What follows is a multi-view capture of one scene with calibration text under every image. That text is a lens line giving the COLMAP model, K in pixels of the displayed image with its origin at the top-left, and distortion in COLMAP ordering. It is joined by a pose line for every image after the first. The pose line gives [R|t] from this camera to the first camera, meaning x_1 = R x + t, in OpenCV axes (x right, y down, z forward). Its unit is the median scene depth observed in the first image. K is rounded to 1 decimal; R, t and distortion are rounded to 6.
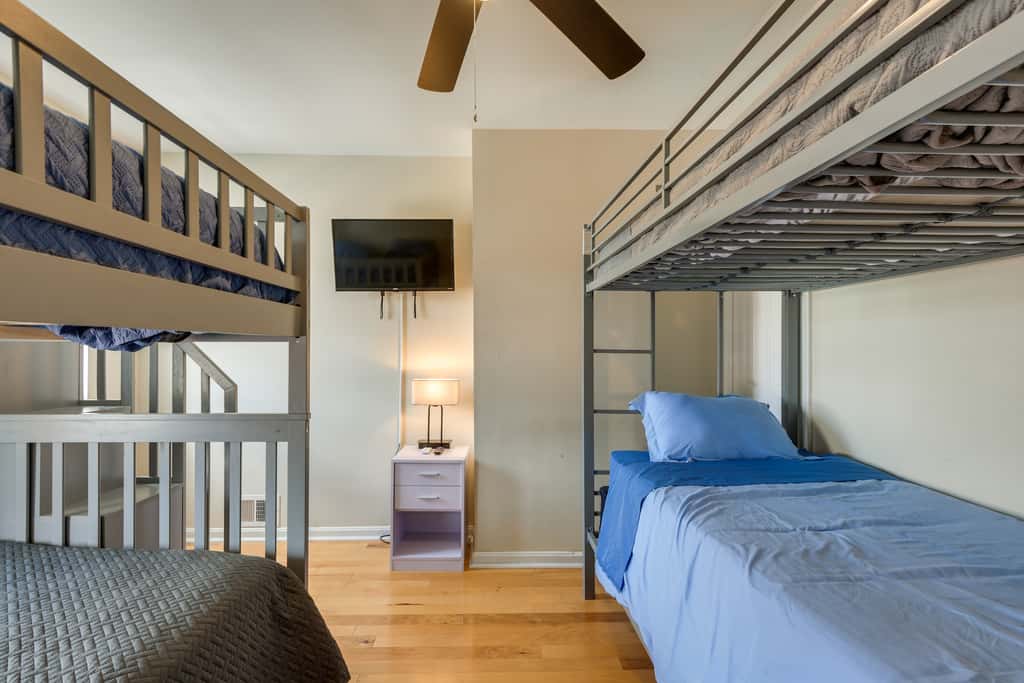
lens RADIAL K [[465.2, 0, 512.0], [0, 465.2, 341.5], [0, 0, 1]] dist [0.039353, -0.021990]
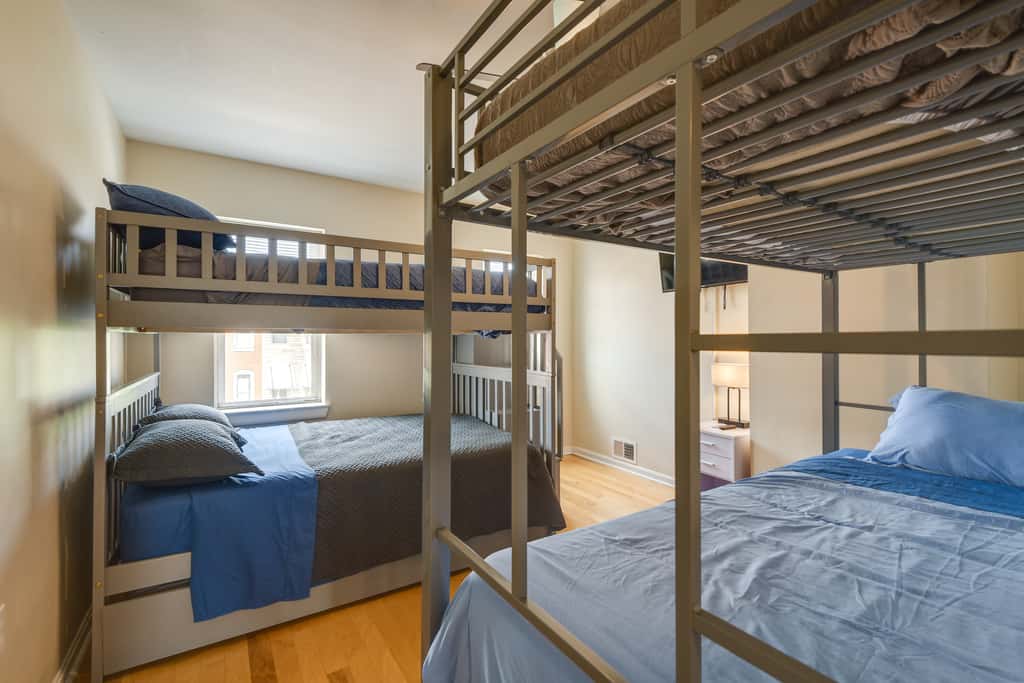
lens RADIAL K [[465.2, 0, 512.0], [0, 465.2, 341.5], [0, 0, 1]] dist [0.039353, -0.021990]
pose [[0.517902, 0.007326, -0.855409, 1.006132], [0.015166, 0.999728, 0.017744, -0.001899], [0.855306, -0.022163, 0.517649, -0.055635]]
